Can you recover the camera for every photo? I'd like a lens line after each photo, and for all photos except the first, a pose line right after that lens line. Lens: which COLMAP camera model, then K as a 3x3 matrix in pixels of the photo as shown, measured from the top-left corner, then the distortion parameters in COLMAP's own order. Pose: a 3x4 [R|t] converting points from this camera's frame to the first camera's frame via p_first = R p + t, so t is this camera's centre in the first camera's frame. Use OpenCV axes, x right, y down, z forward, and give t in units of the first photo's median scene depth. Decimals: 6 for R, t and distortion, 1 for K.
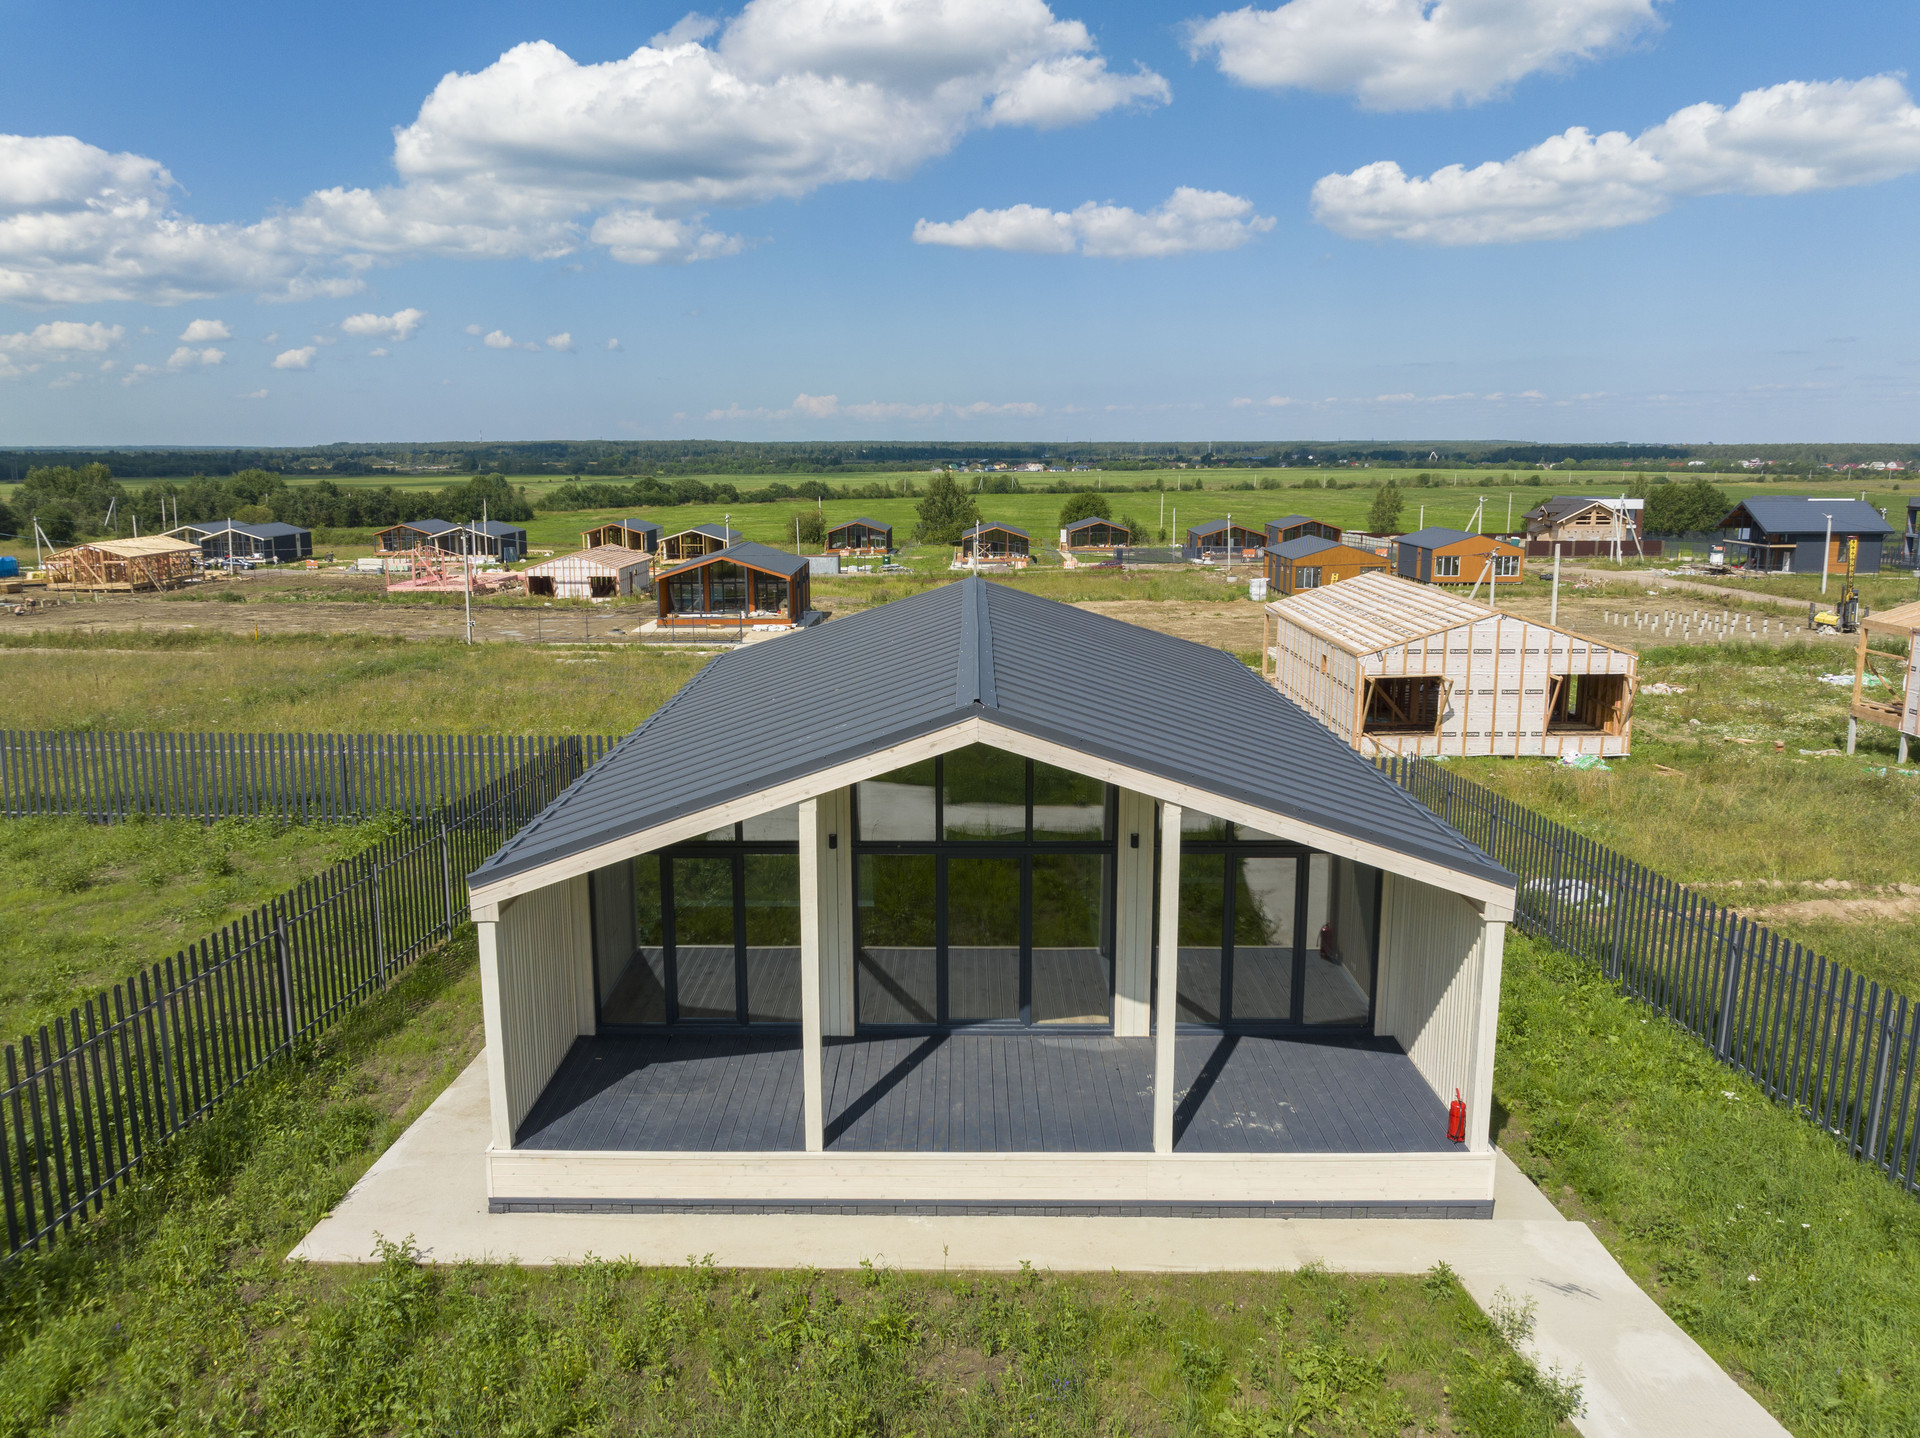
lens RADIAL K [[1386.2, 0, 965.5], [0, 1386.2, 706.5], [0, 0, 1]] dist [-0.019971, 0.004528]
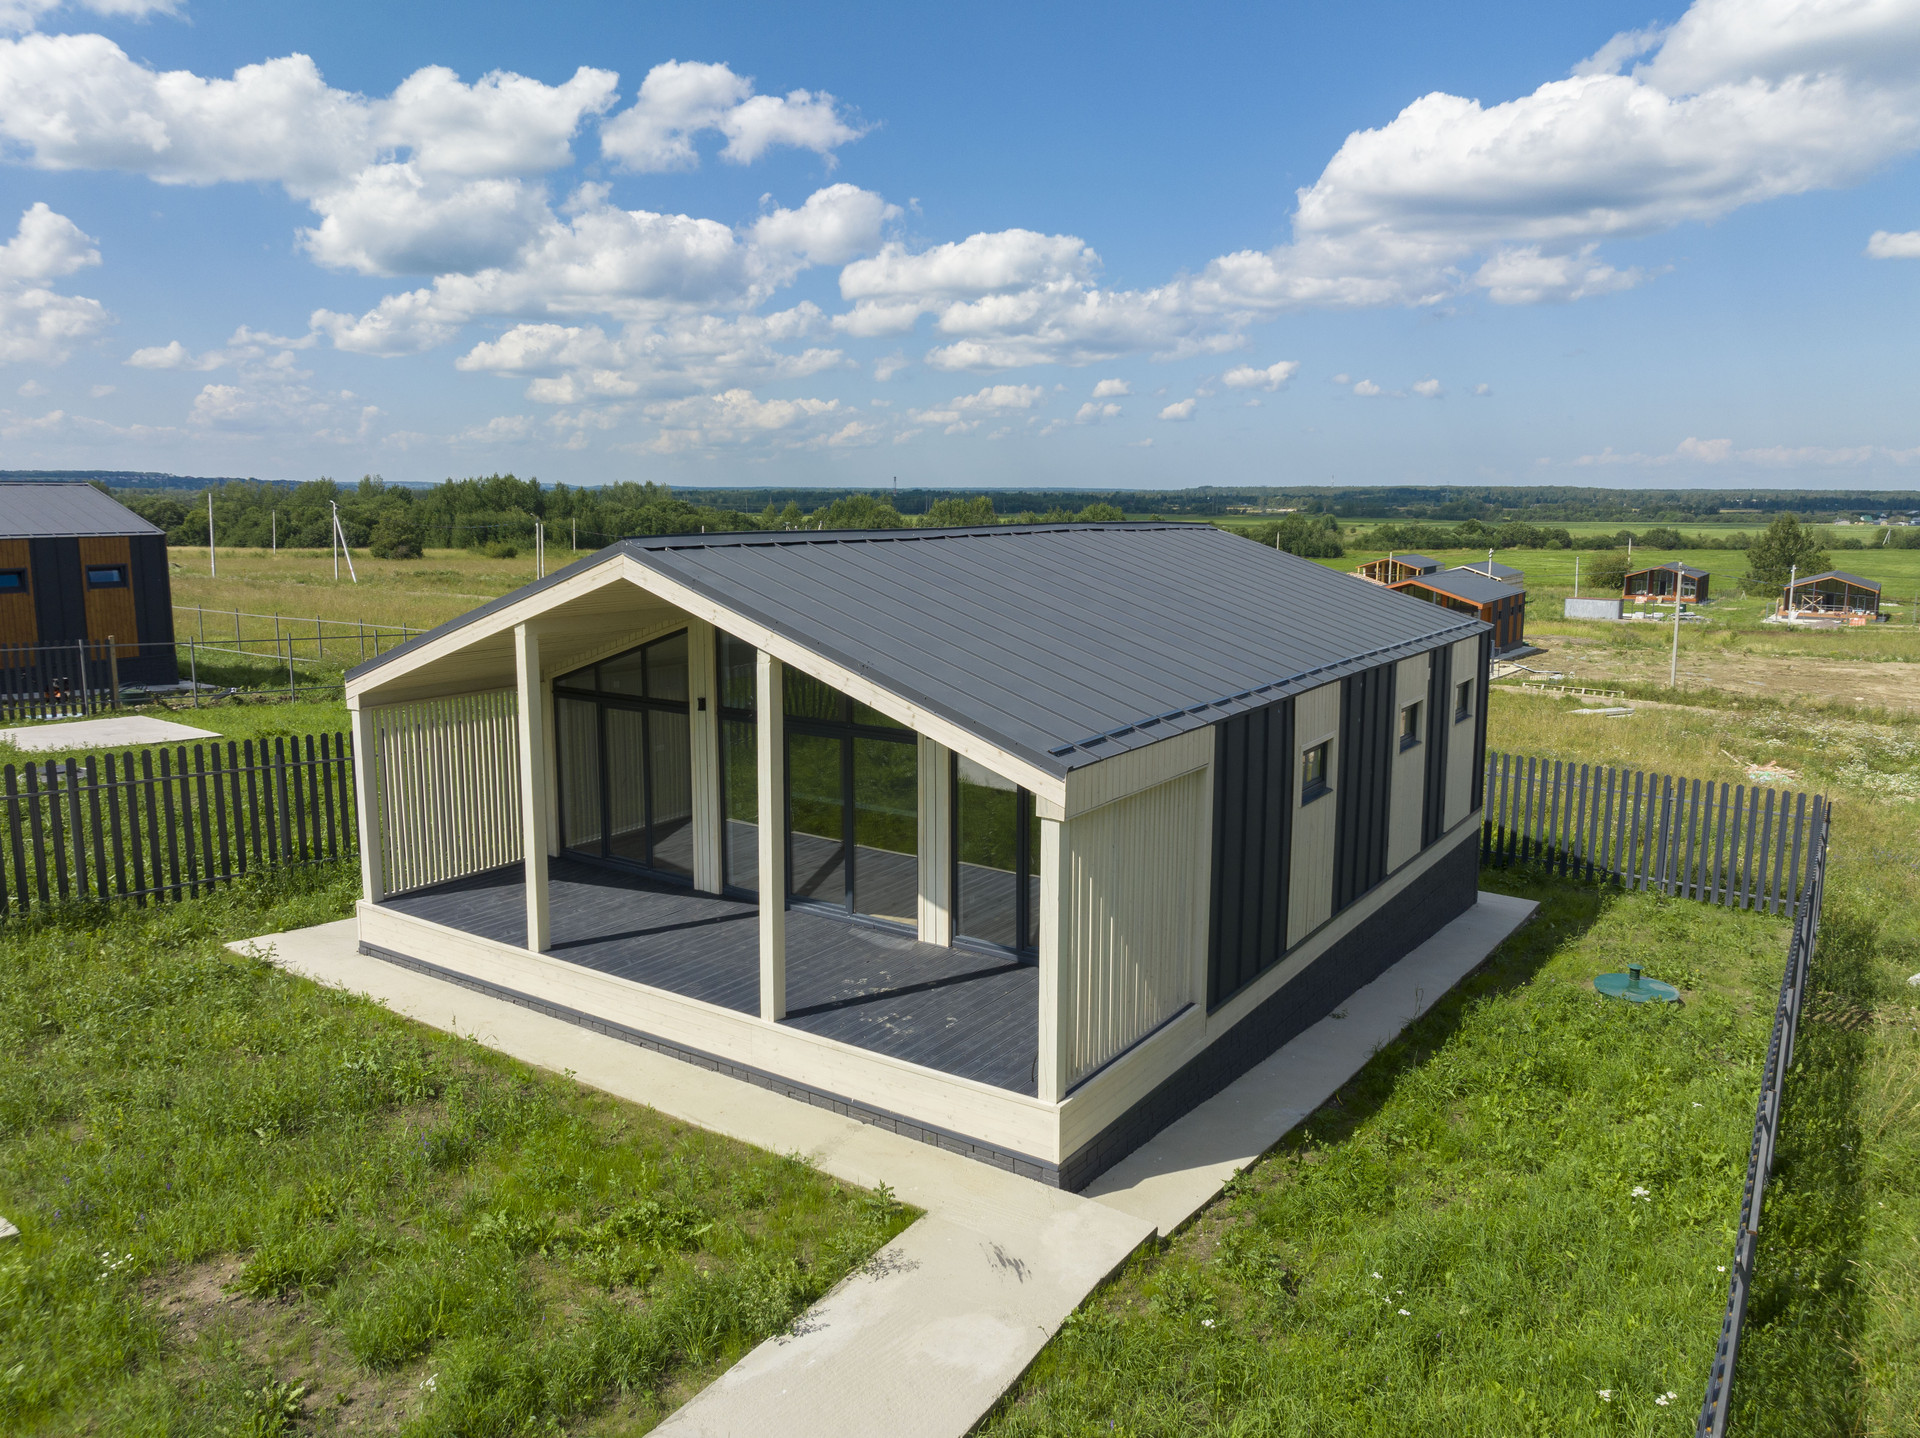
lens RADIAL K [[1379.7, 0, 960.0], [0, 1379.7, 719.0], [0, 0, 1]] dist [-0.012785, -0.007448]
pose [[0.828246, 0.096756, -0.551949, 0.118098], [-0.109296, 0.993957, 0.010230, 0.013719], [0.549603, 0.051853, 0.833815, 0.040287]]
